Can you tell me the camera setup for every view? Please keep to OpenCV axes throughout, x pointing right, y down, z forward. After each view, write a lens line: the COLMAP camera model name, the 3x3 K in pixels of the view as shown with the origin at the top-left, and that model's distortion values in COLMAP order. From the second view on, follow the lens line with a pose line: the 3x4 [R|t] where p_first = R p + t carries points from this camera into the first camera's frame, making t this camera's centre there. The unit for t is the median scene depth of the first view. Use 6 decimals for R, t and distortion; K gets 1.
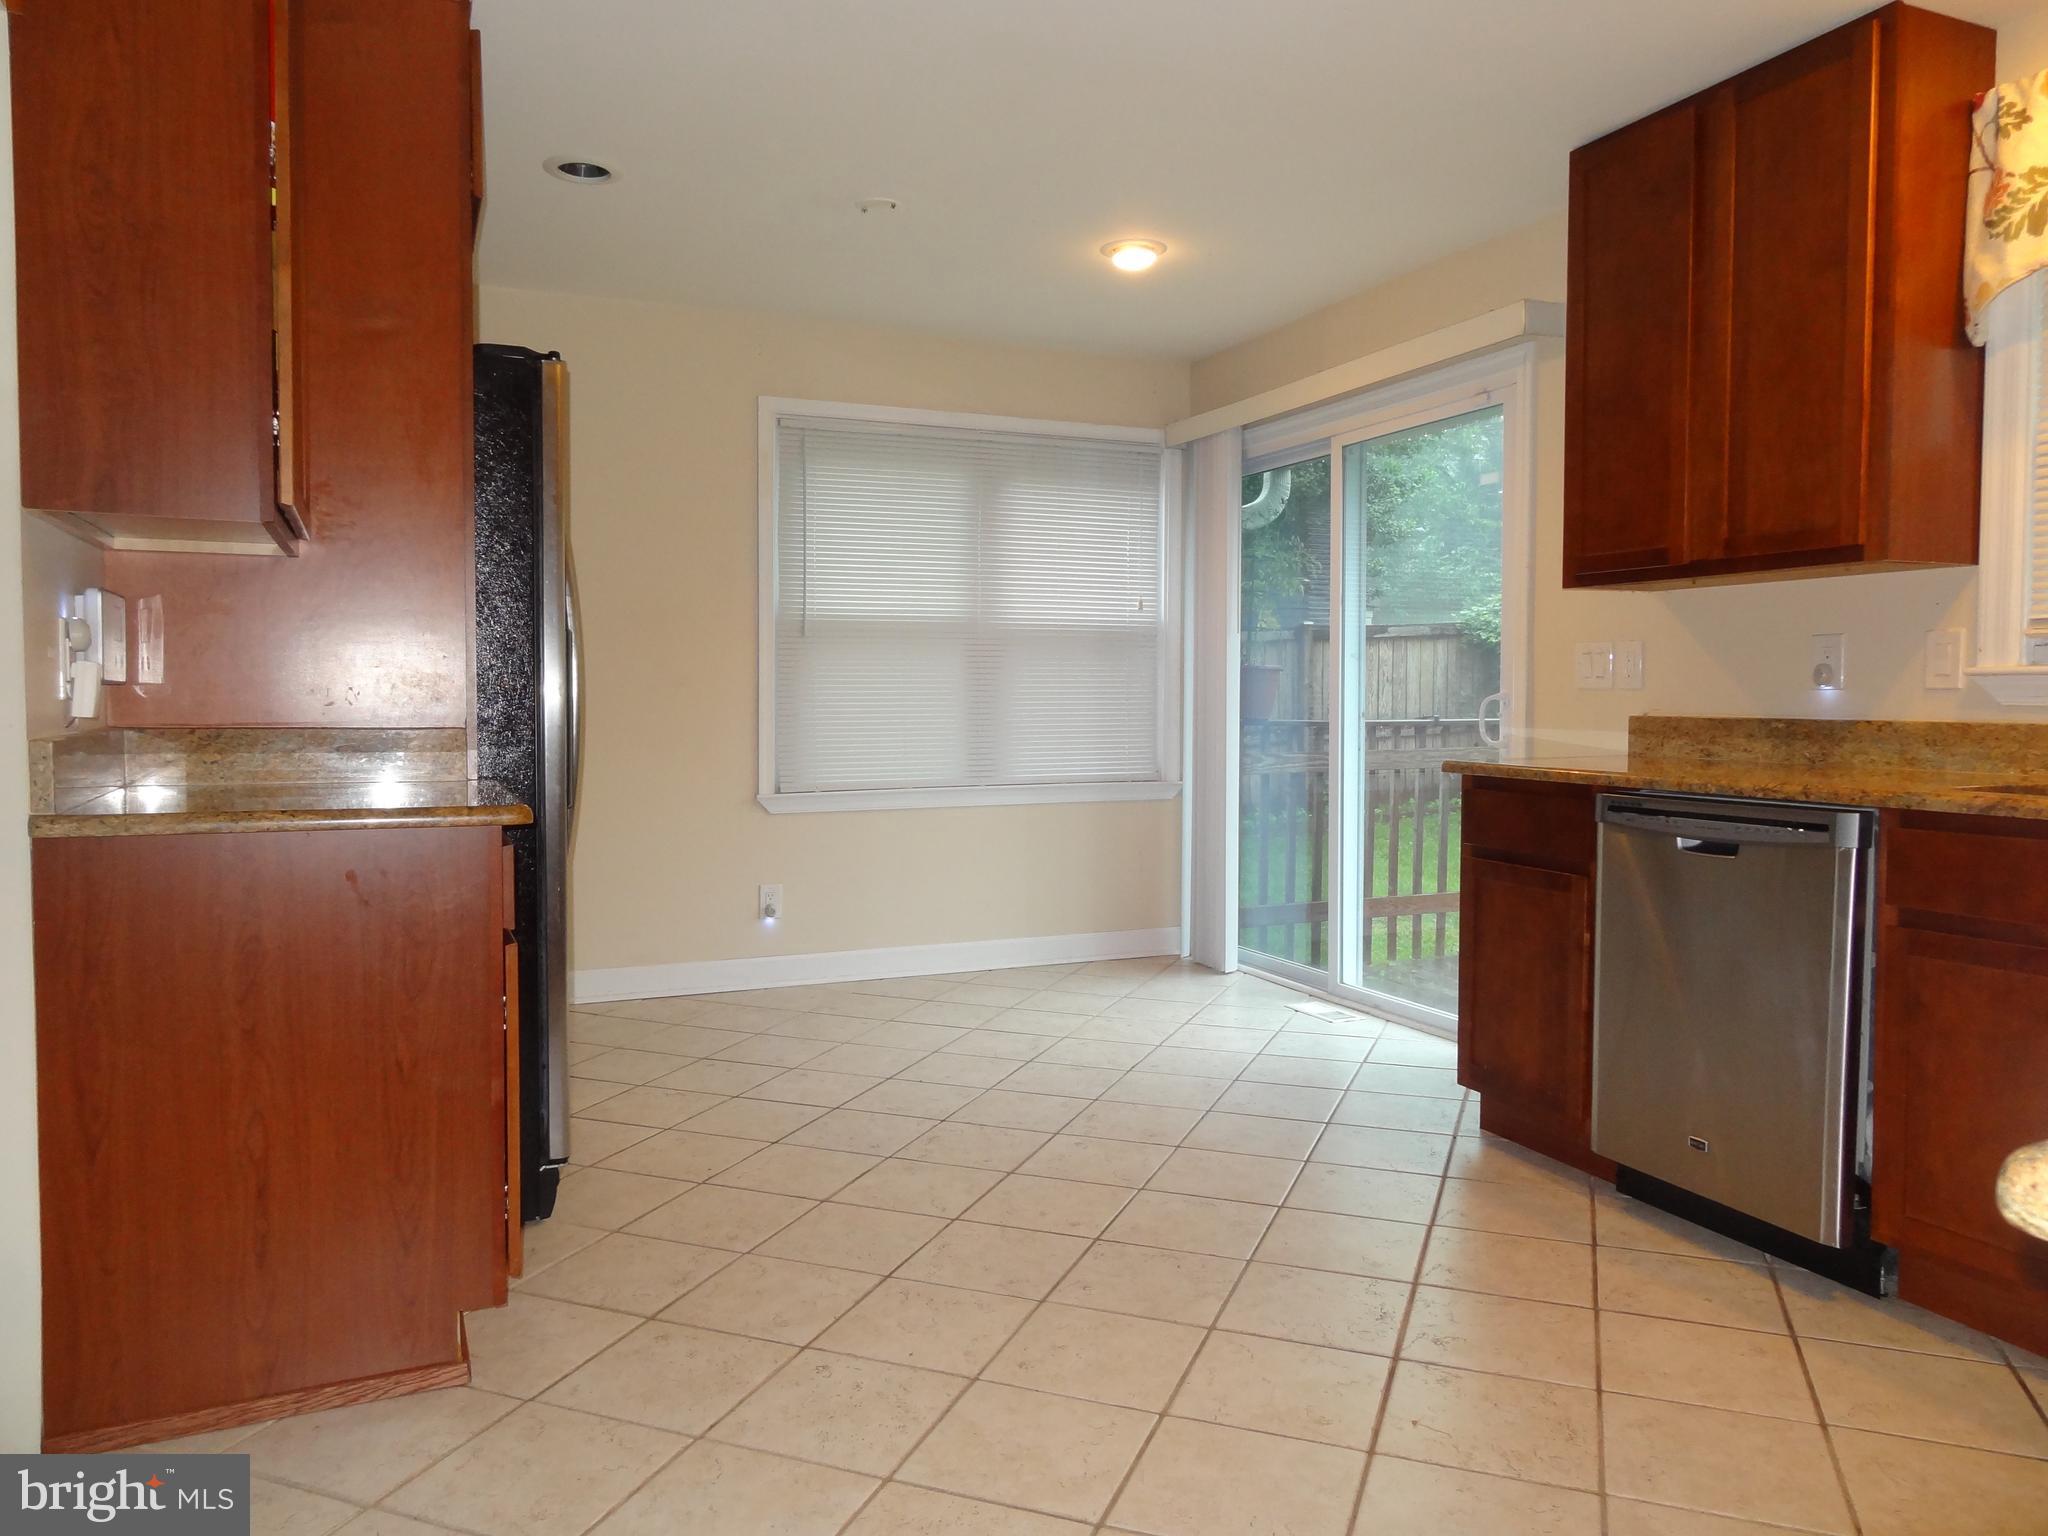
lens RADIAL K [[1429.7, 0, 1026.9], [0, 1429.7, 774.6], [0, 0, 1]] dist [-0.000537, 0.008390]
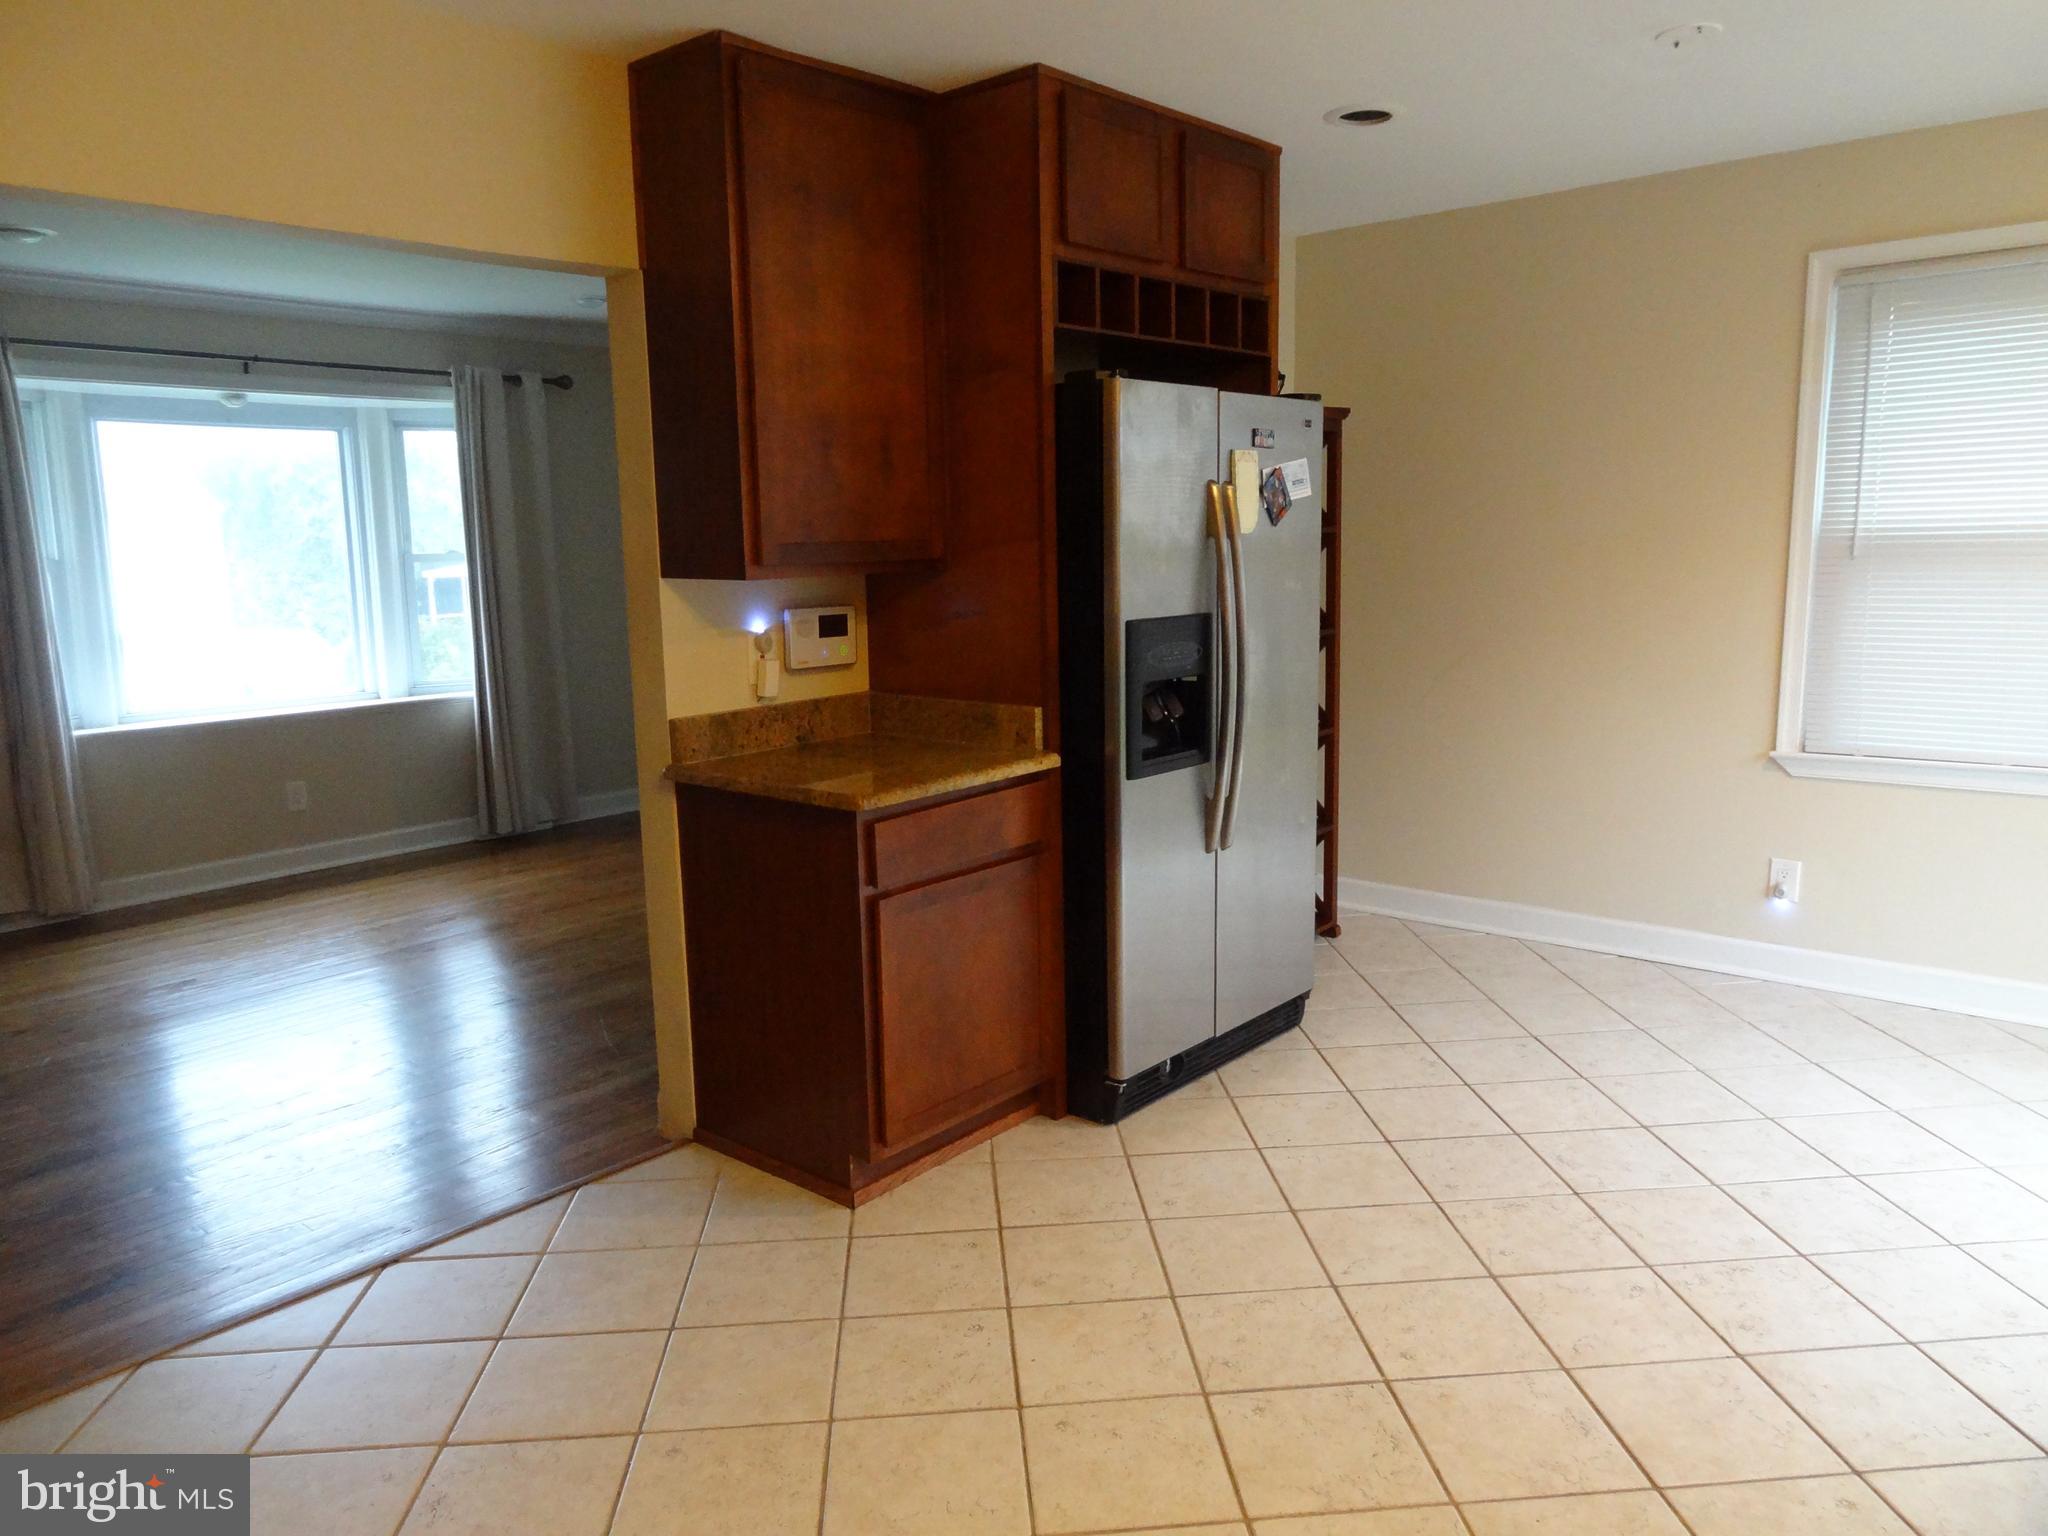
lens RADIAL K [[1429.1, 0, 1029.6], [0, 1429.1, 772.5], [0, 0, 1]] dist [0.002962, 0.007059]
pose [[0.431334, 0.141462, -0.891033, 0.518819], [-0.027216, 0.989221, 0.143876, -0.115175], [0.901782, -0.037808, 0.430535, 0.361104]]
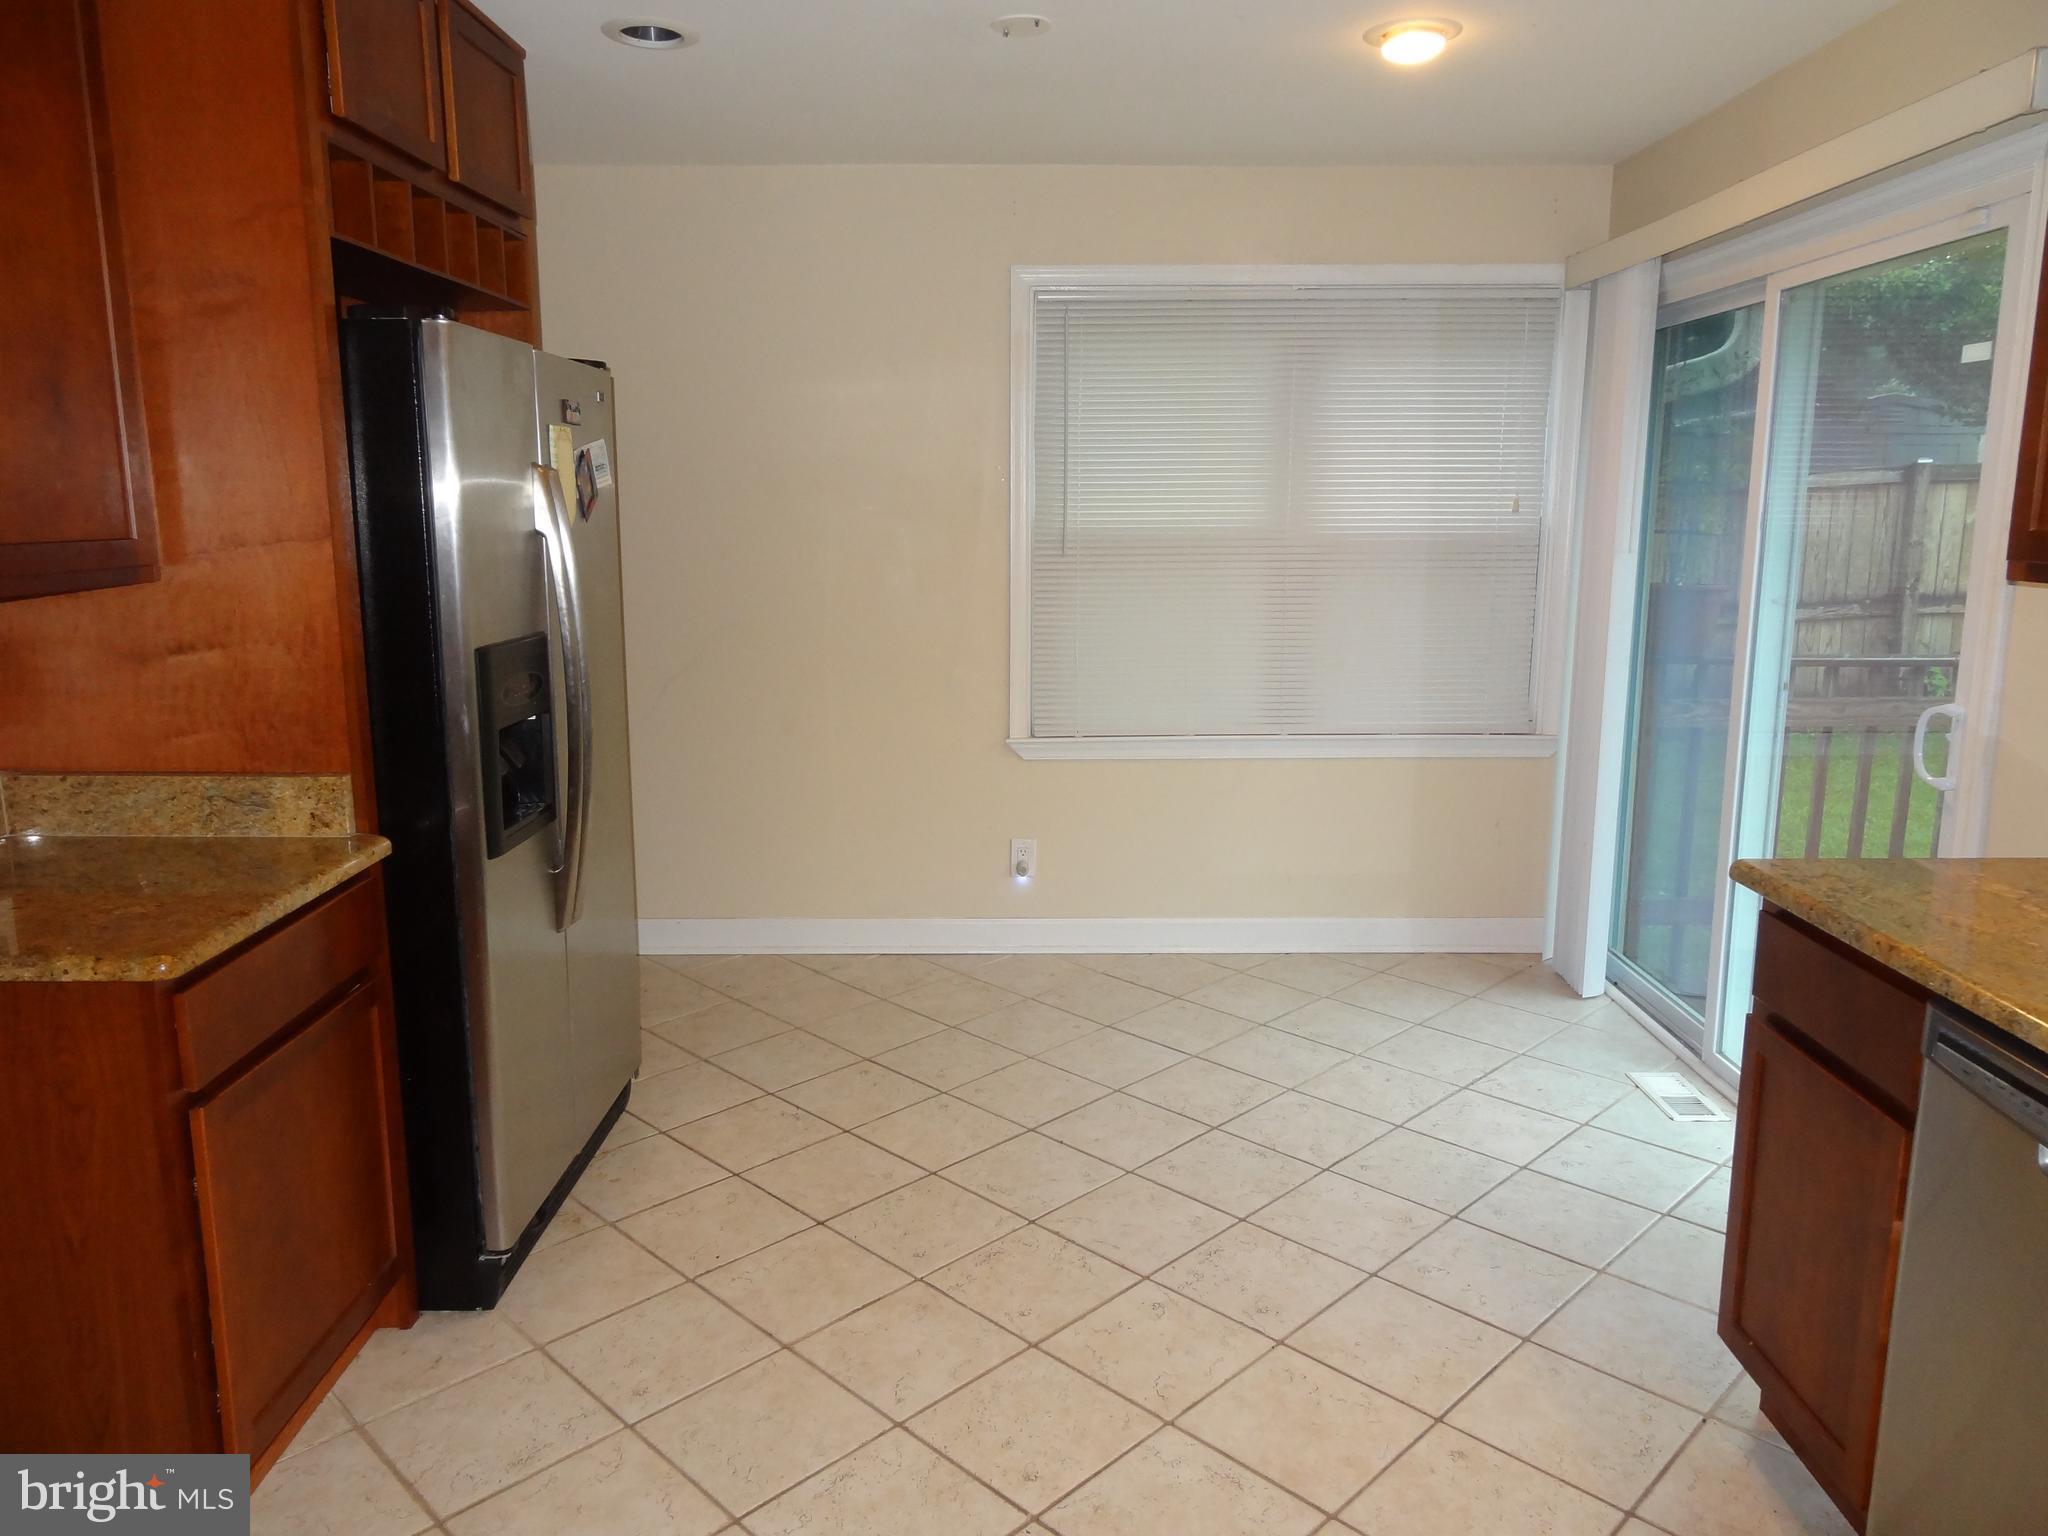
lens RADIAL K [[1429.1, 0, 1029.6], [0, 1429.1, 772.5], [0, 0, 1]] dist [0.002962, 0.007059]
pose [[0.915750, 0.074115, -0.394854, 0.241933], [-0.020442, 0.990159, 0.138445, -0.122724], [0.401229, -0.118709, 0.908253, 0.295953]]
